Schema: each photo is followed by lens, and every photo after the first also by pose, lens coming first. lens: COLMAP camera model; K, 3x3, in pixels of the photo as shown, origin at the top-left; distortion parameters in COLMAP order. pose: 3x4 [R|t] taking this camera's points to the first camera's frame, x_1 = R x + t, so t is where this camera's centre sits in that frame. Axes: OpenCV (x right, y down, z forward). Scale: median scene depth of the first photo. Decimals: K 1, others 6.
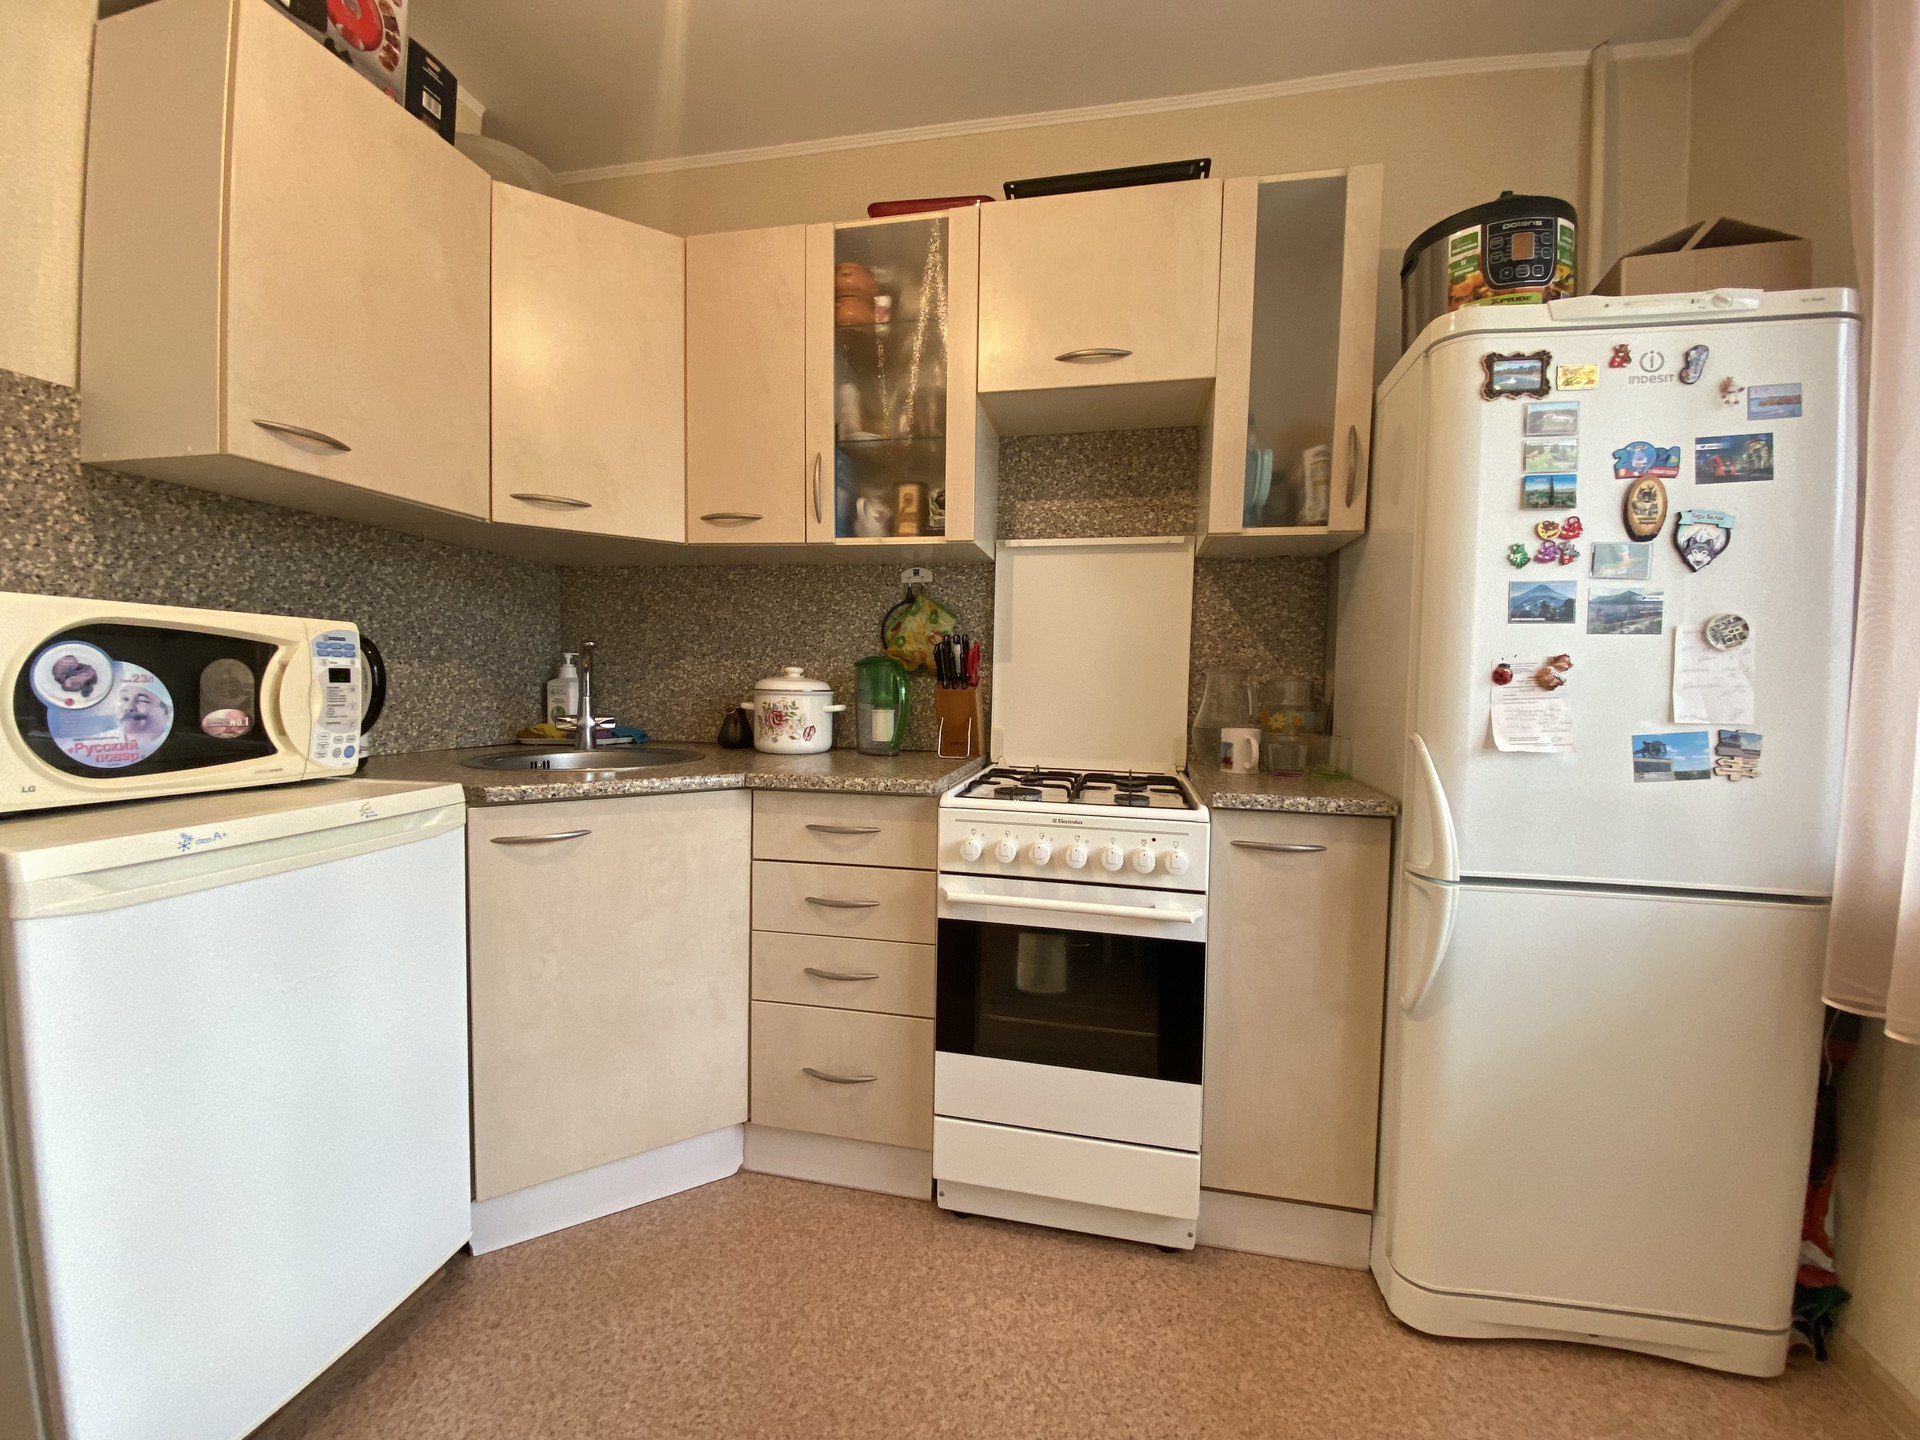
lens RADIAL K [[770.6, 0, 946.1], [0, 770.6, 720.0], [0, 0, 1]] dist [0.013346, -0.018100]
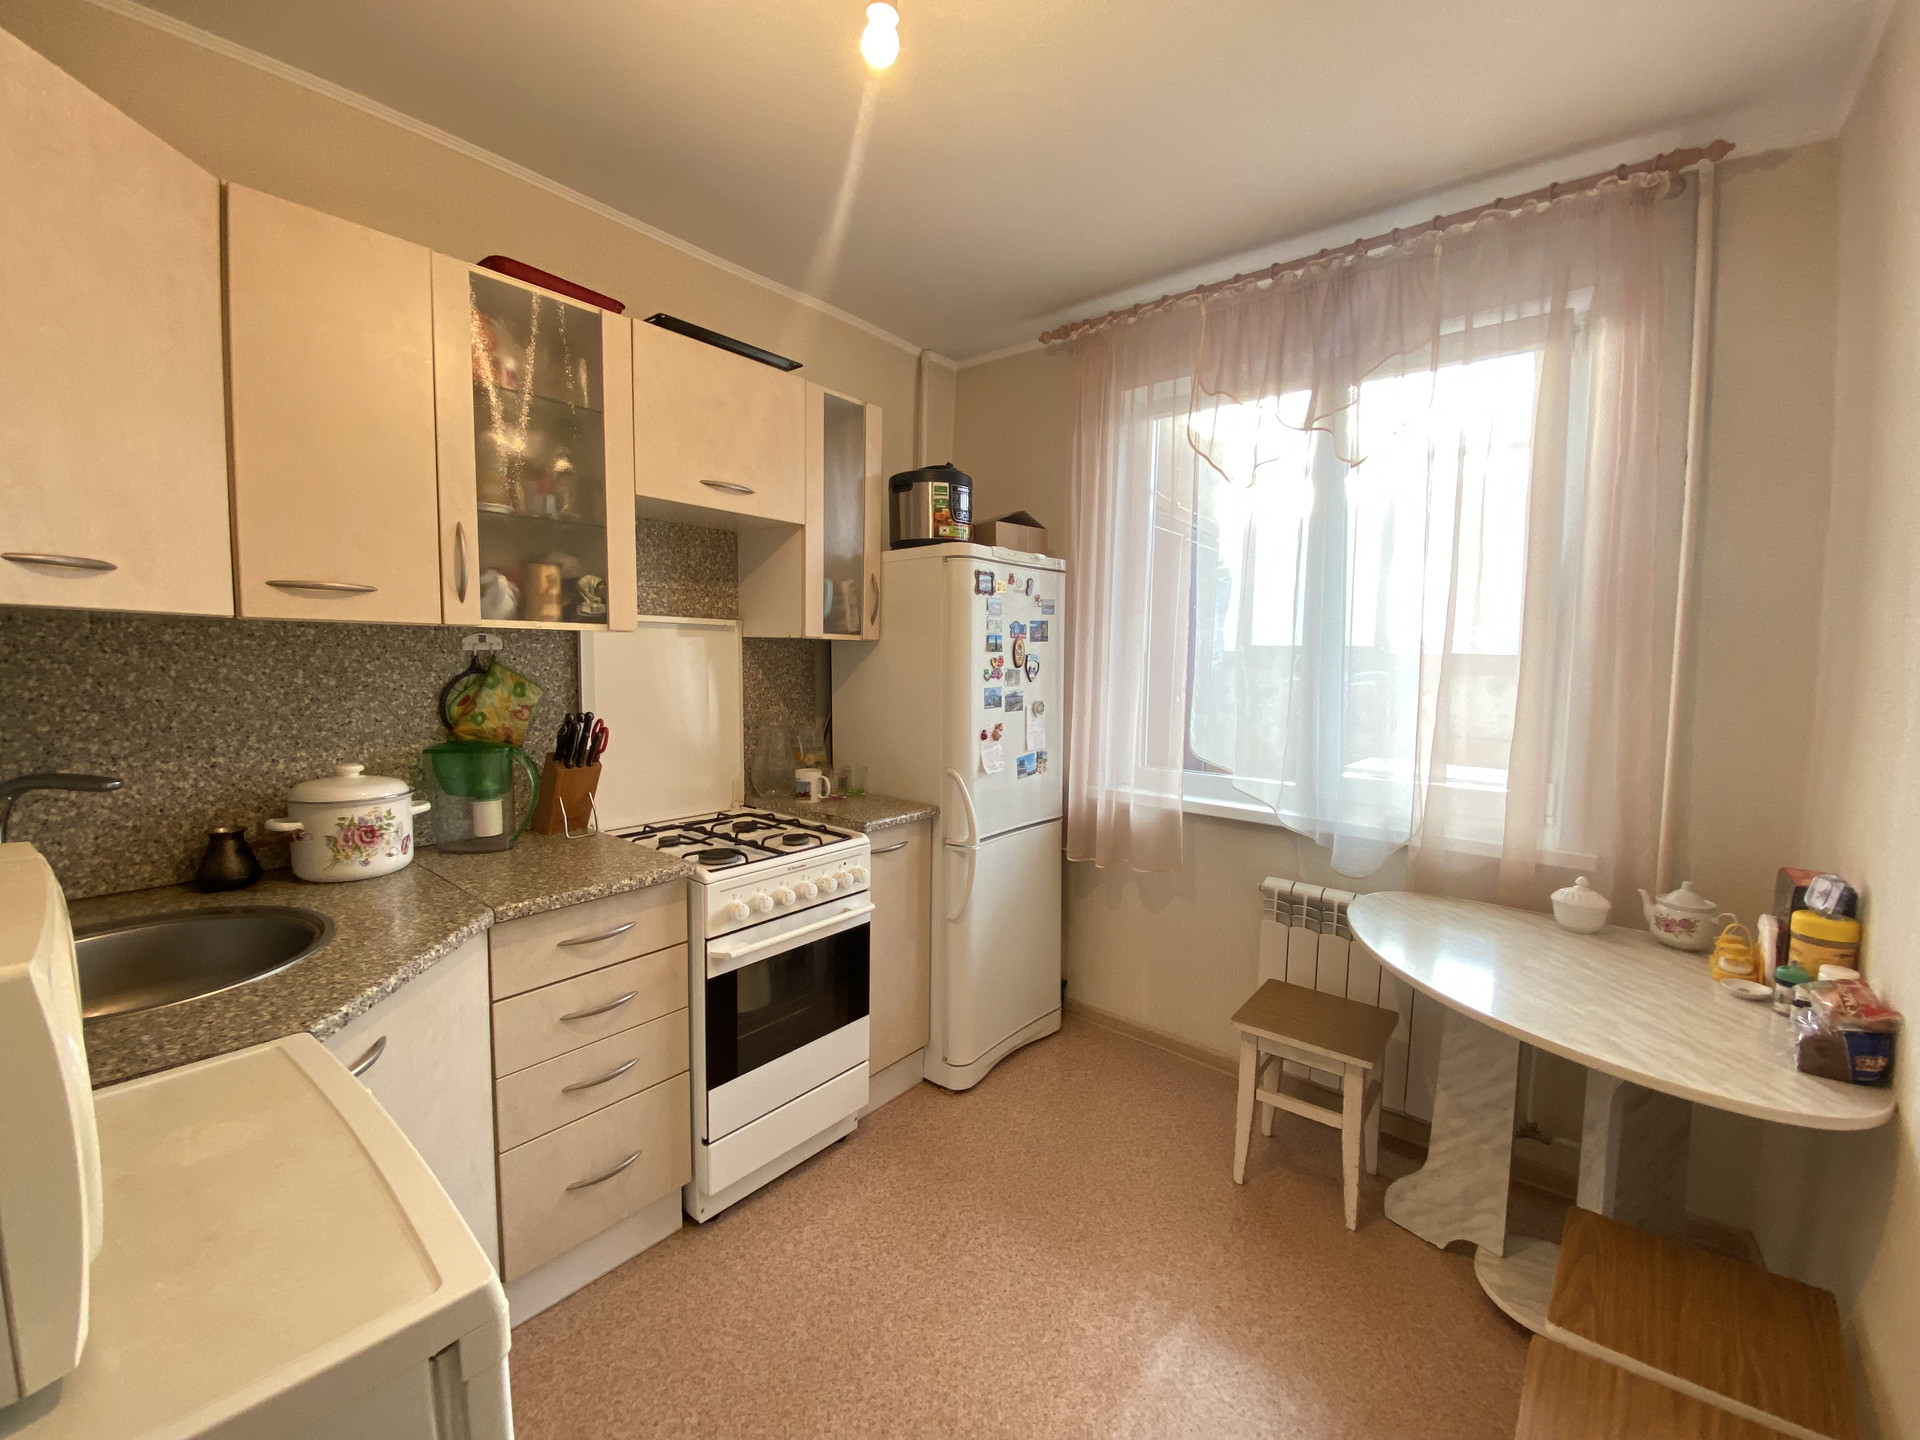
lens RADIAL K [[777.4, 0, 973.0], [0, 777.4, 716.3], [0, 0, 1]] dist [0.014391, -0.018827]
pose [[0.444151, -0.083242, 0.892076, -0.951913], [0.041636, 0.996517, 0.072258, -0.228829], [-0.894984, 0.005050, 0.446070, 0.135199]]
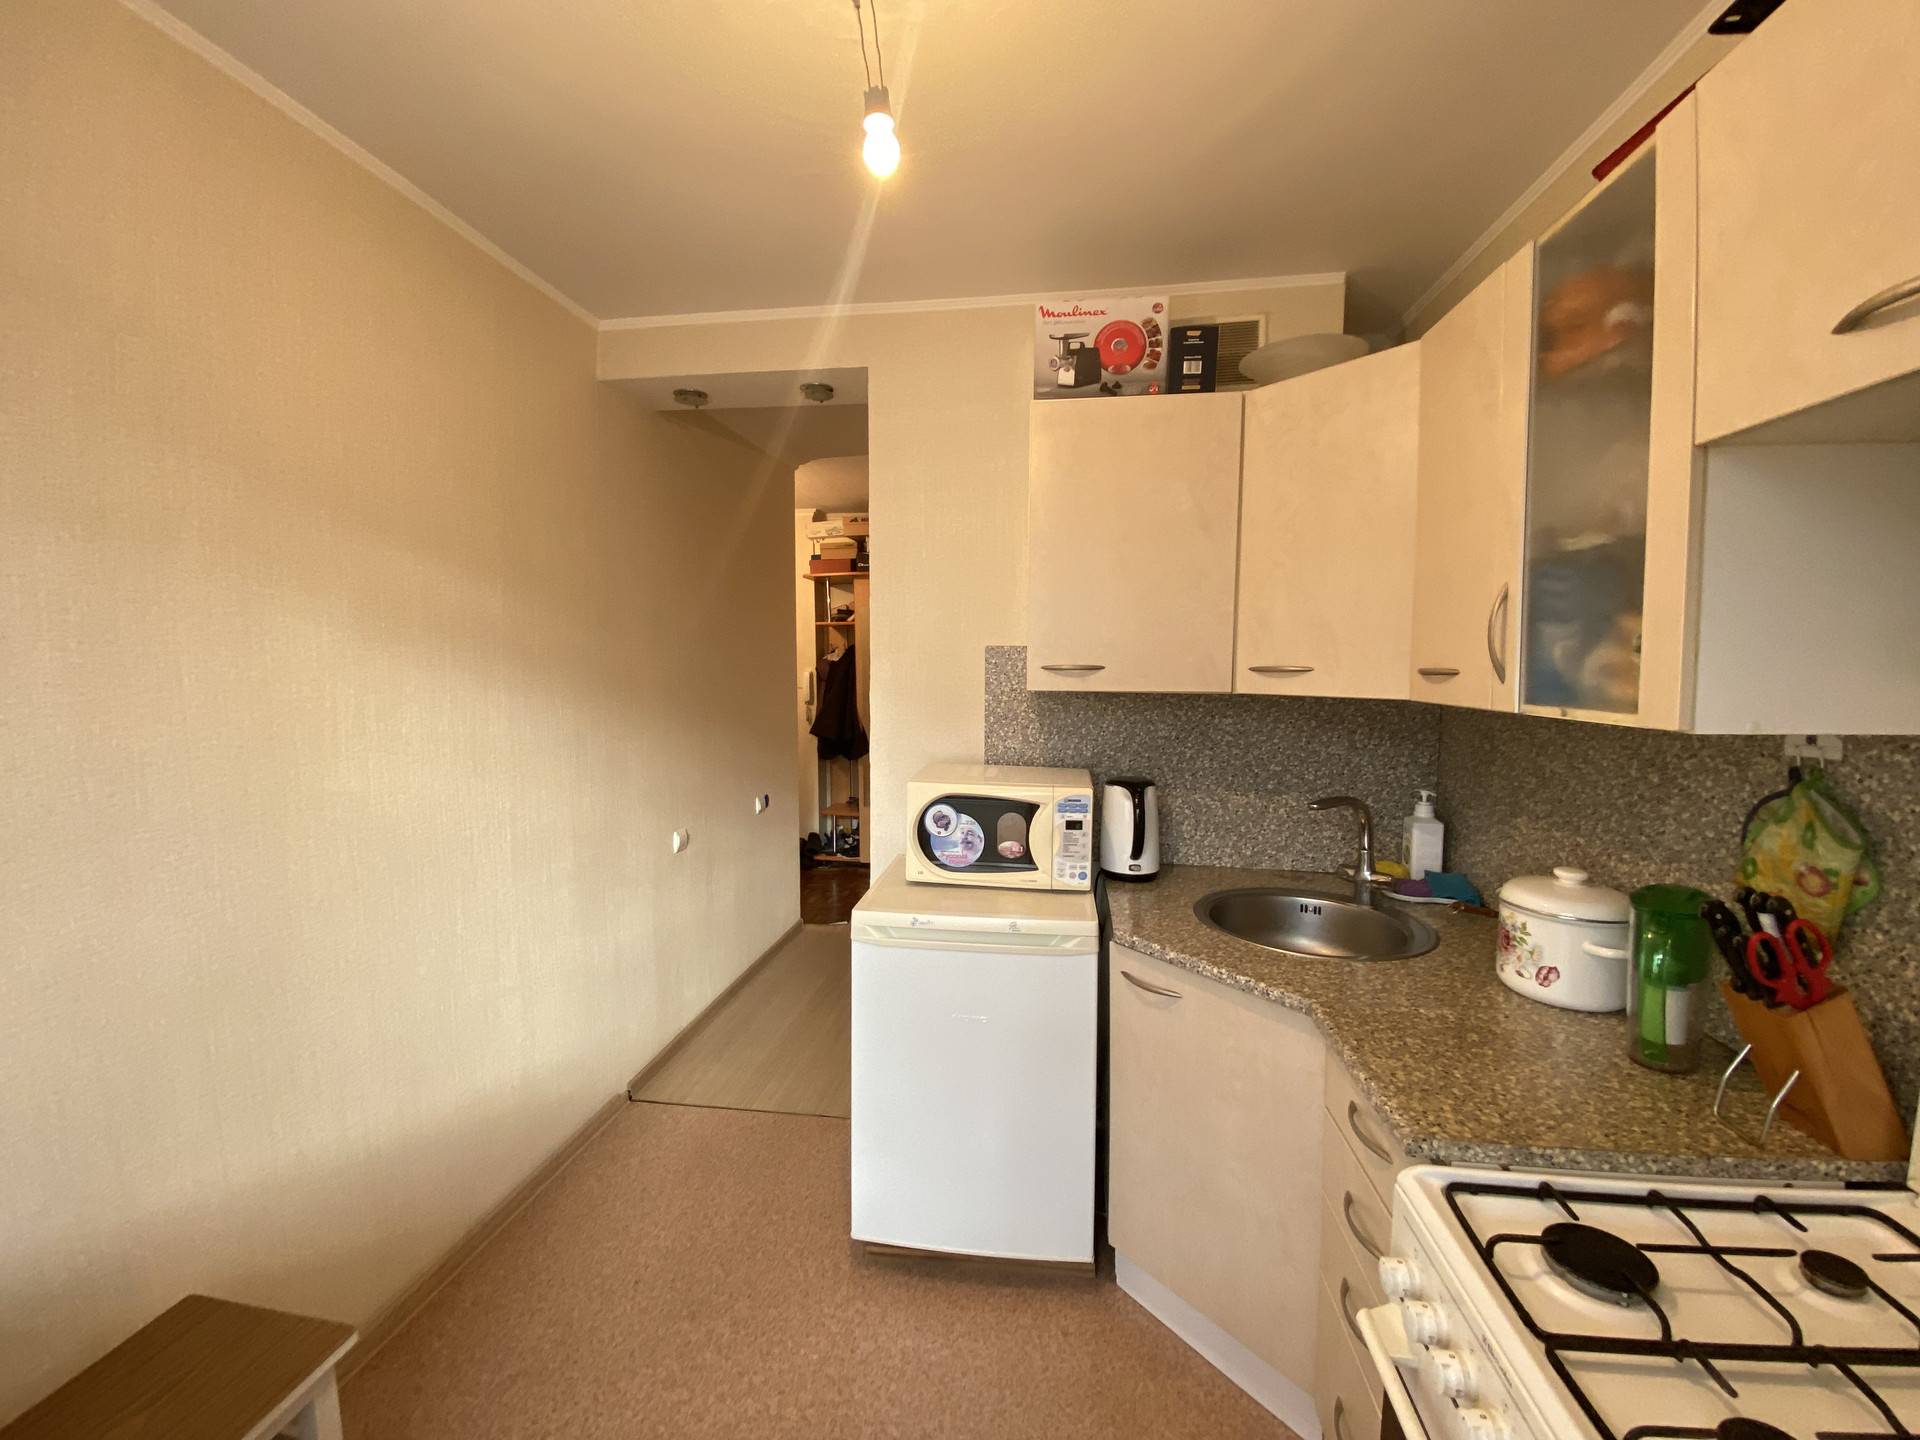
lens RADIAL K [[777.4, 0, 973.0], [0, 777.4, 716.3], [0, 0, 1]] dist [0.014391, -0.018827]
pose [[0.077435, 0.046383, -0.995918, 0.665319], [-0.056466, 0.997518, 0.042067, -0.310518], [0.995397, 0.052978, 0.079861, 0.655379]]
